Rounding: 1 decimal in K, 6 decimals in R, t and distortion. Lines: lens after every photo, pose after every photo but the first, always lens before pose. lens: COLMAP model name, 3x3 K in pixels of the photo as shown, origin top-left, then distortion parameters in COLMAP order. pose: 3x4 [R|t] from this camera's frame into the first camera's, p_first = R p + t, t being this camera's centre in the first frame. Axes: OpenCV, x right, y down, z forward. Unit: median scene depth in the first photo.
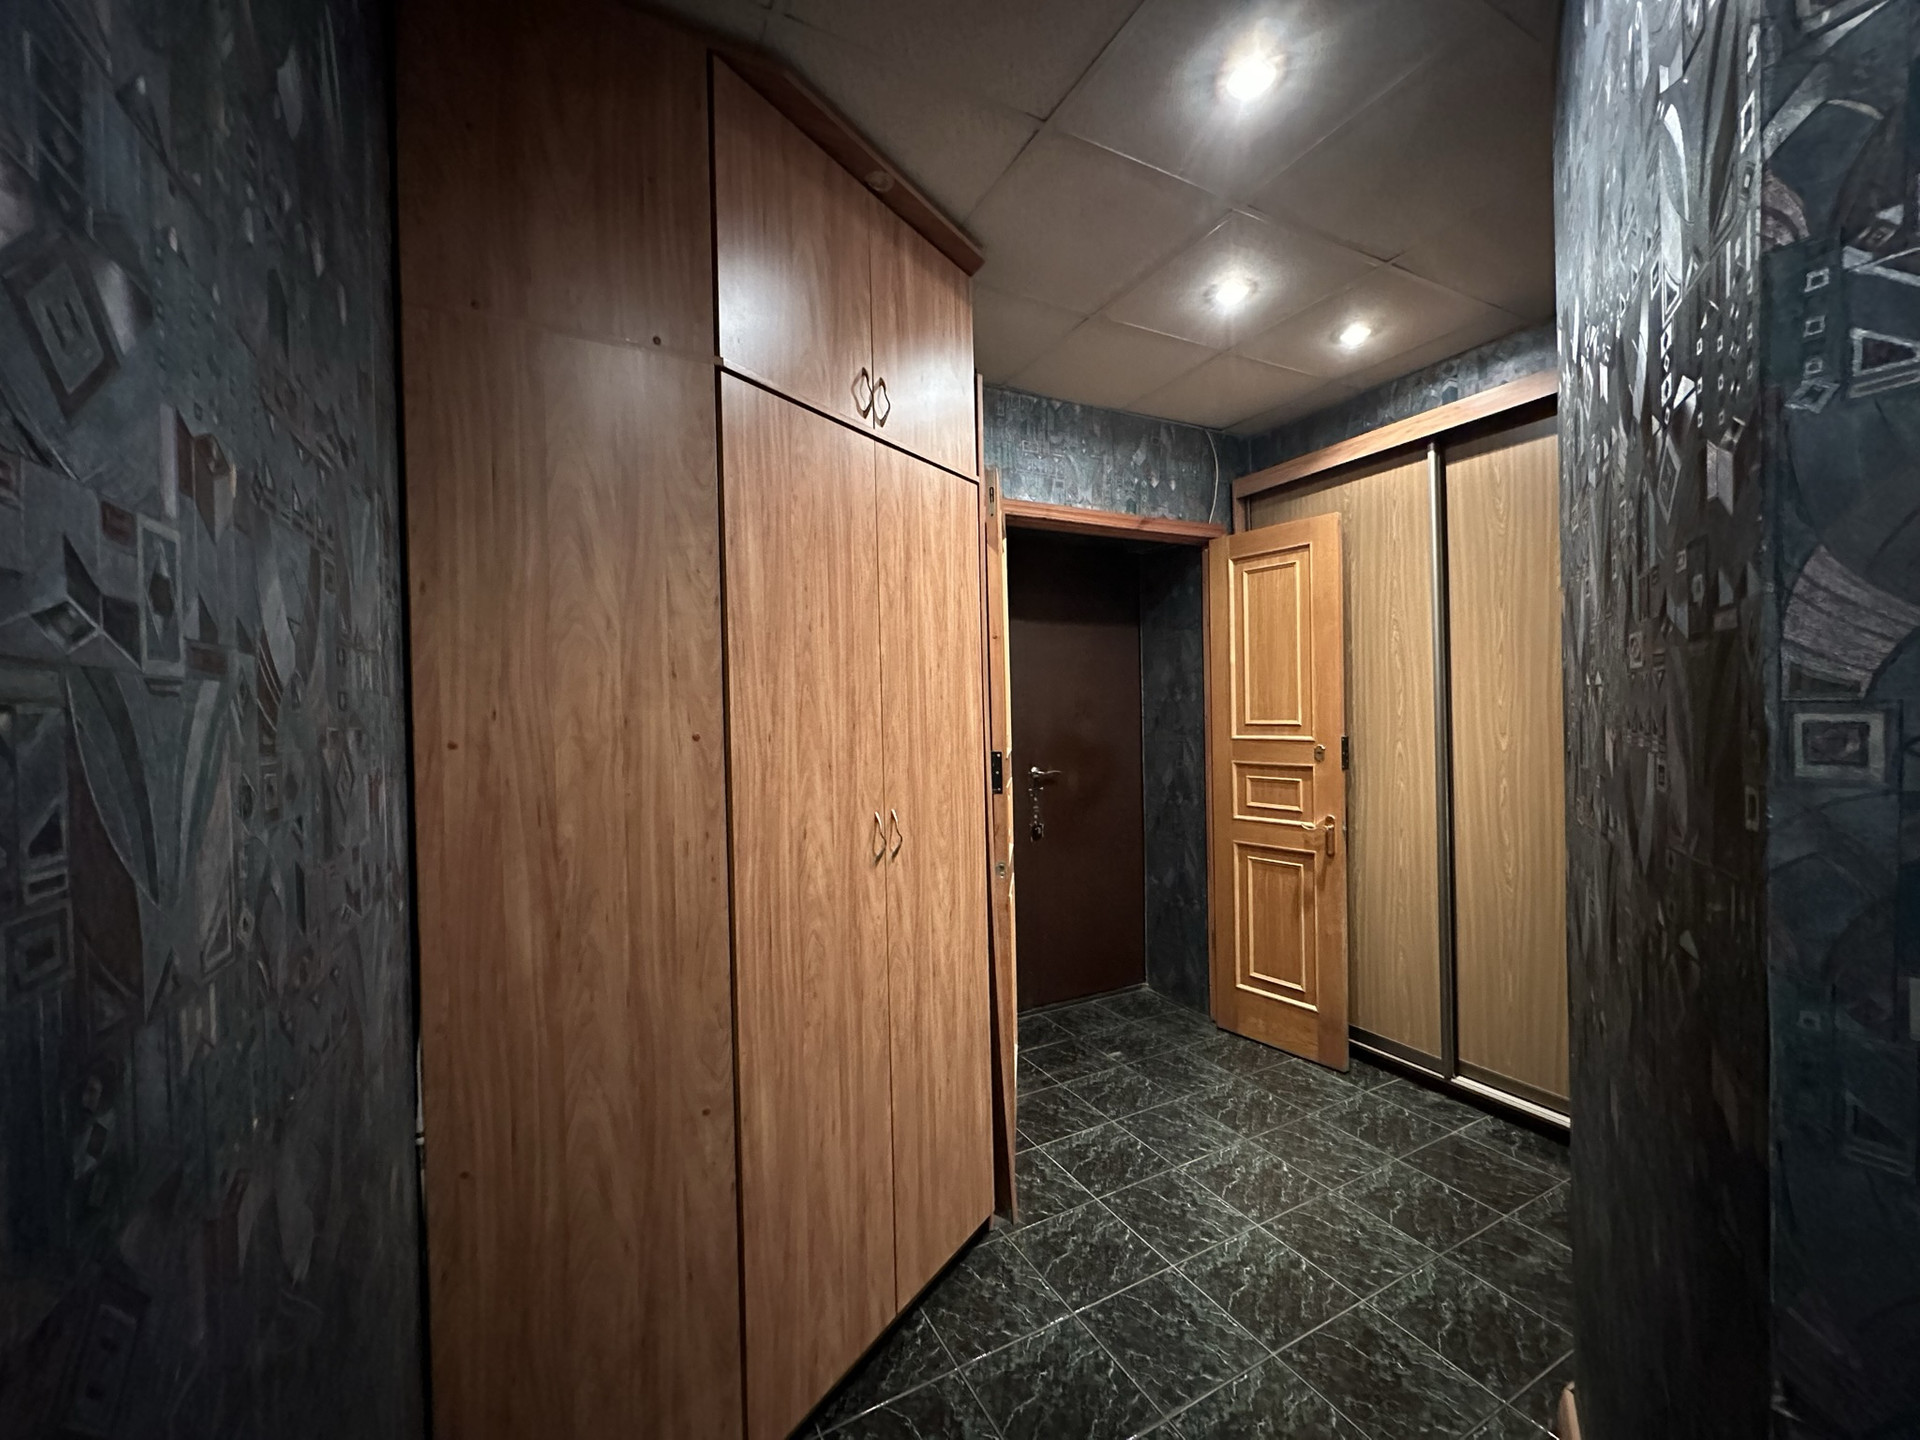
lens RADIAL K [[755.6, 0, 961.1], [0, 755.6, 723.4], [0, 0, 1]] dist [-0.000401, -0.007109]
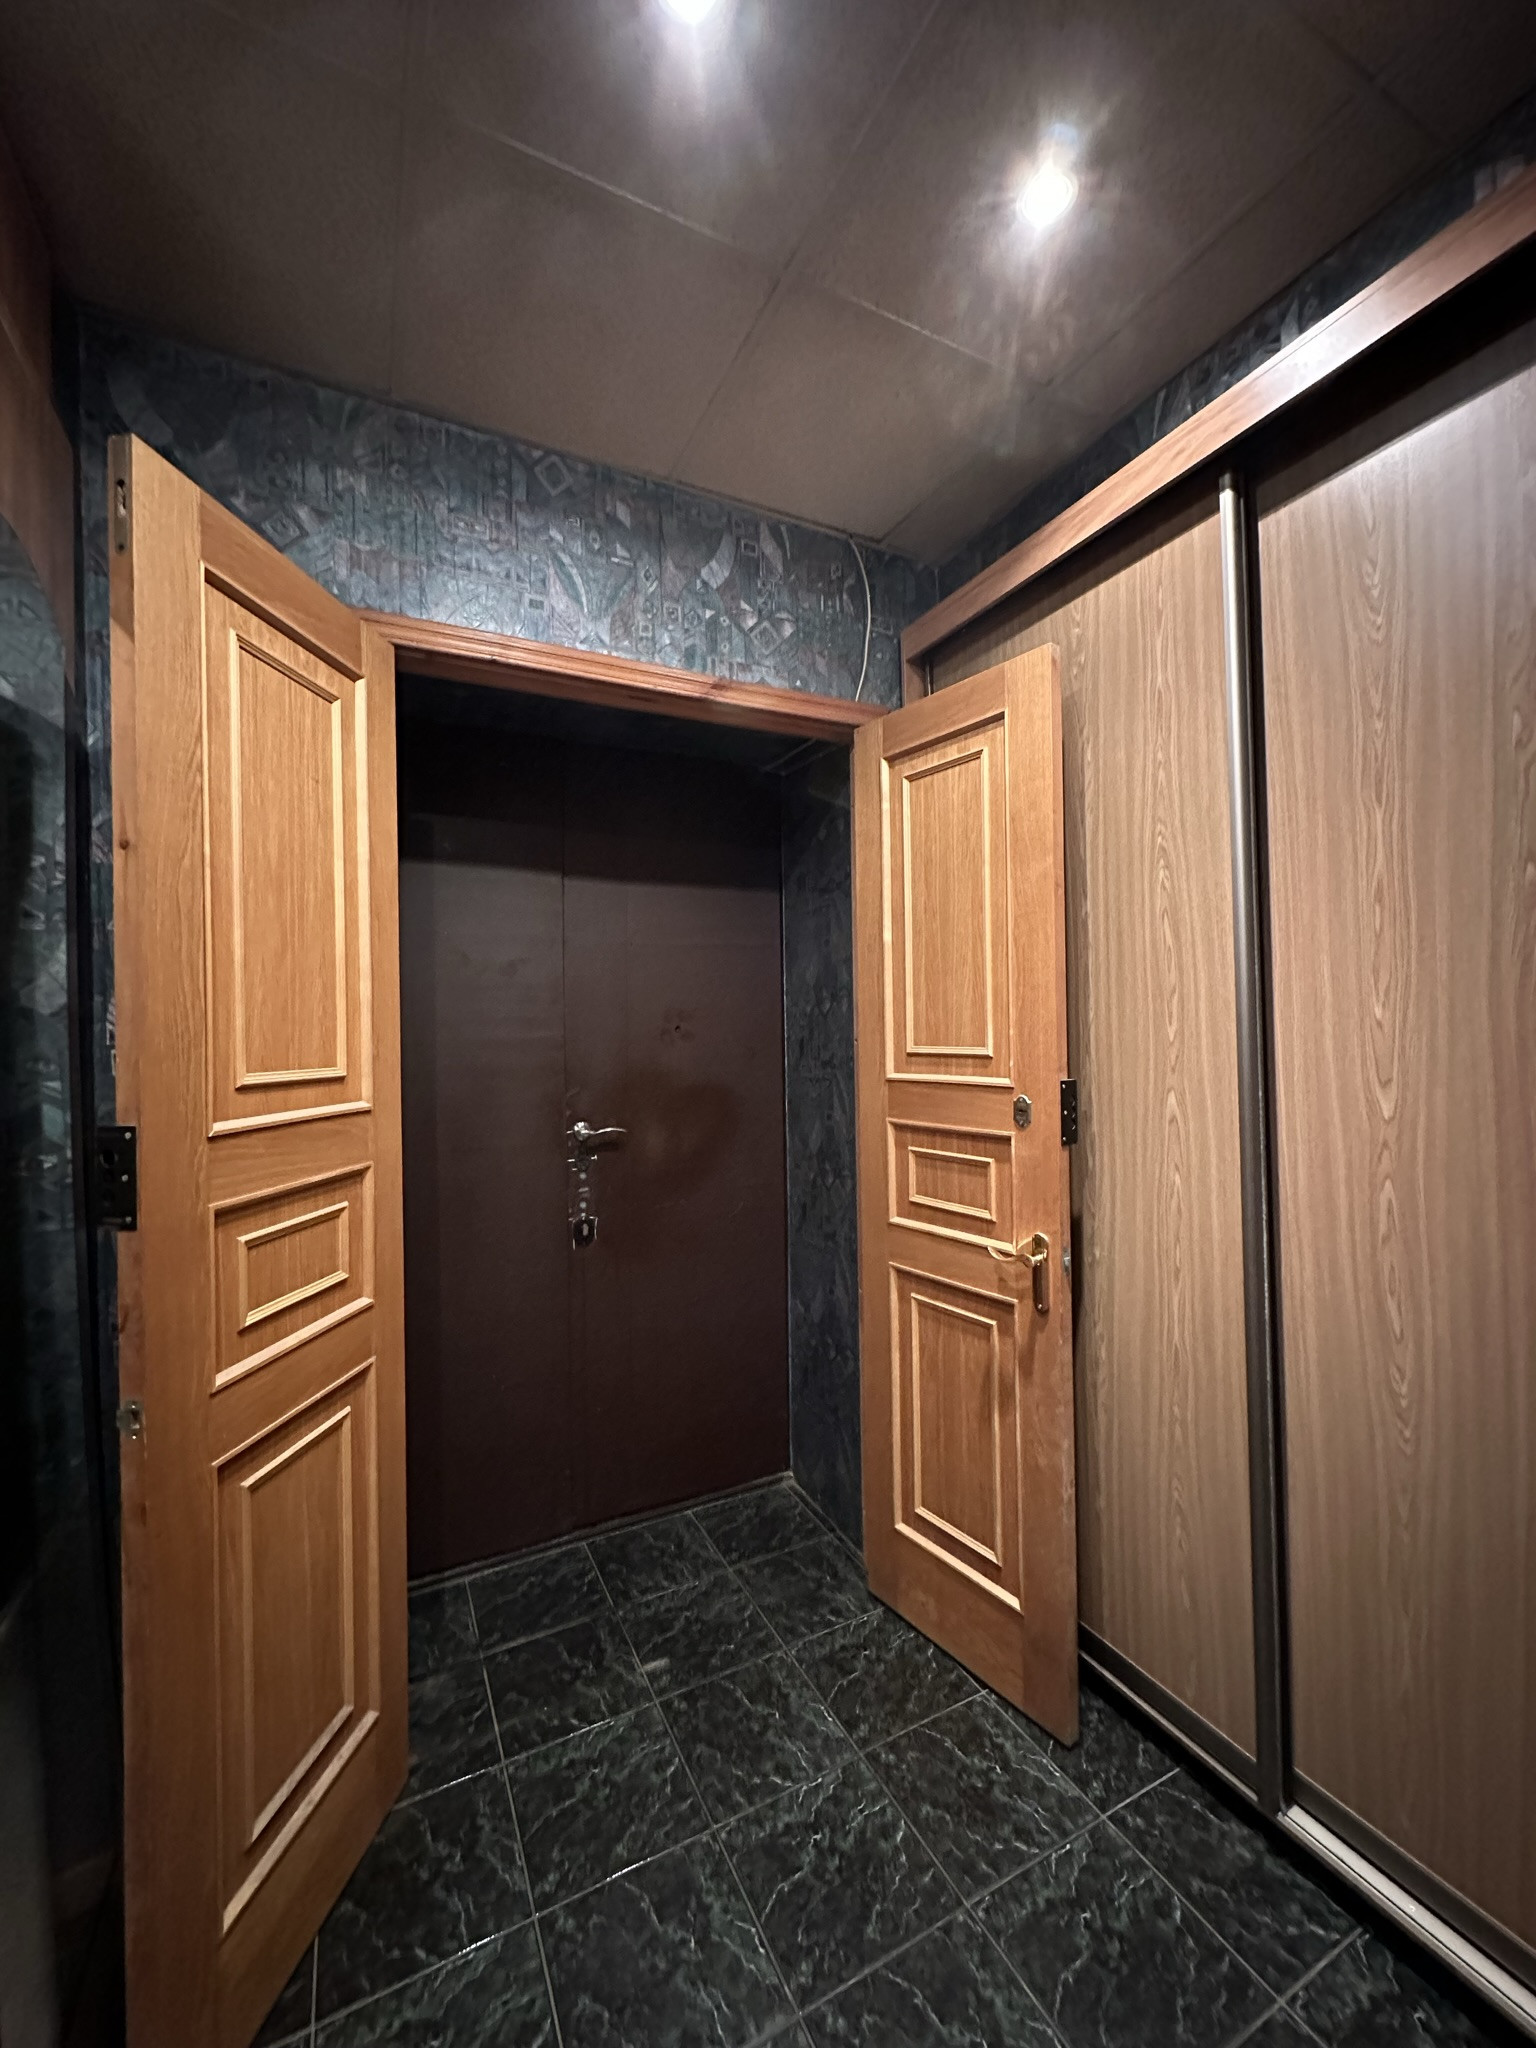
lens RADIAL K [[814.5, 0, 768.0], [0, 814.5, 1024.0], [0, 0, 1]] dist [-0.000487, 0.000220]
pose [[0.999787, 0.004335, -0.020194, 0.287400], [-0.004707, 0.999820, -0.018393, -0.008776], [0.020110, 0.018484, 0.999627, 0.403232]]
